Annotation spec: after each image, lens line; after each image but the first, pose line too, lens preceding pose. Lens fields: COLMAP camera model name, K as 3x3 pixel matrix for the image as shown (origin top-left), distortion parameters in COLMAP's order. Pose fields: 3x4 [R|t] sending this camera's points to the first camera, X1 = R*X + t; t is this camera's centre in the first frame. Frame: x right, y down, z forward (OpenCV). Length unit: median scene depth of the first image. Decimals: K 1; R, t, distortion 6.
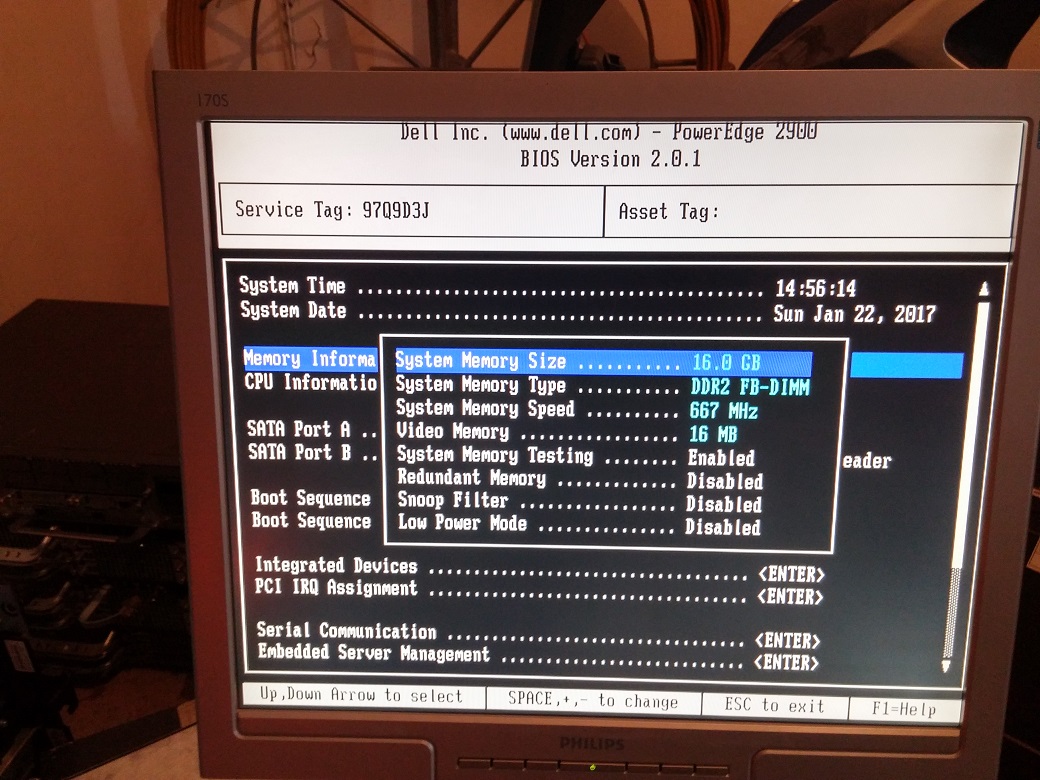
lens RADIAL K [[871.8, 0, 515.6], [0, 871.8, 381.4], [0, 0, 1]] dist [0.069147, -0.066662]
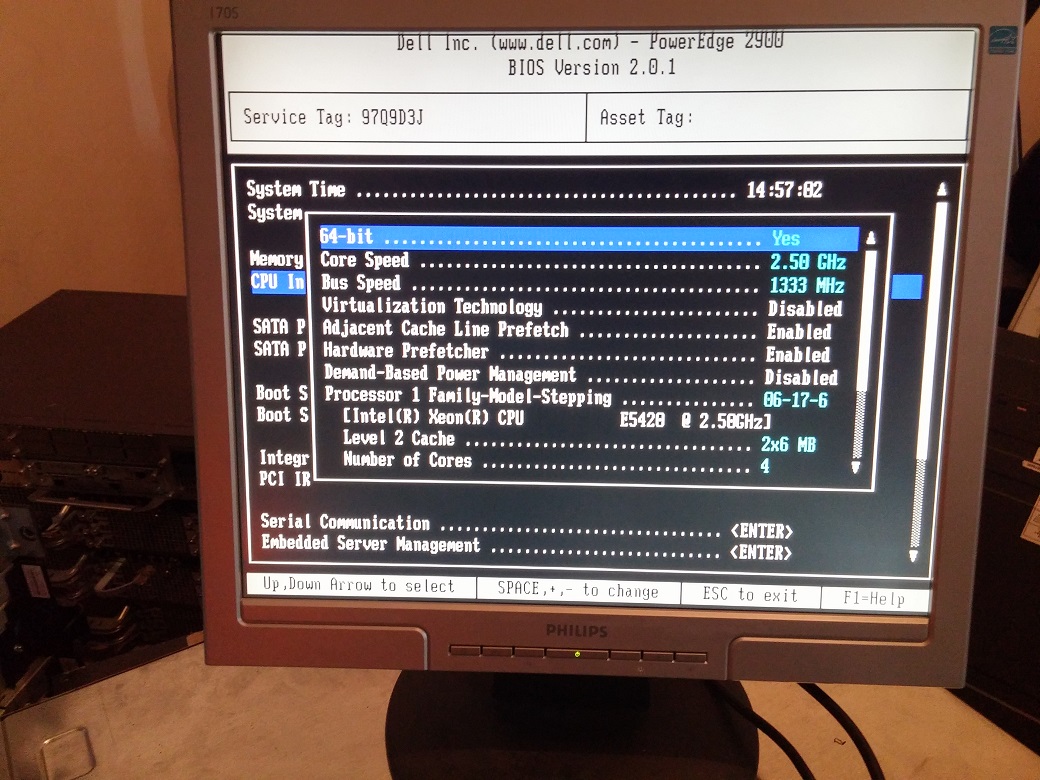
lens RADIAL K [[871.8, 0, 523.6], [0, 871.8, 393.3], [0, 0, 1]] dist [0.069147, -0.066662]
pose [[0.999924, 0.003258, -0.011928, 0.035513], [-0.003667, 0.999398, -0.034492, 0.167068], [0.011809, 0.034533, 0.999334, -0.059001]]
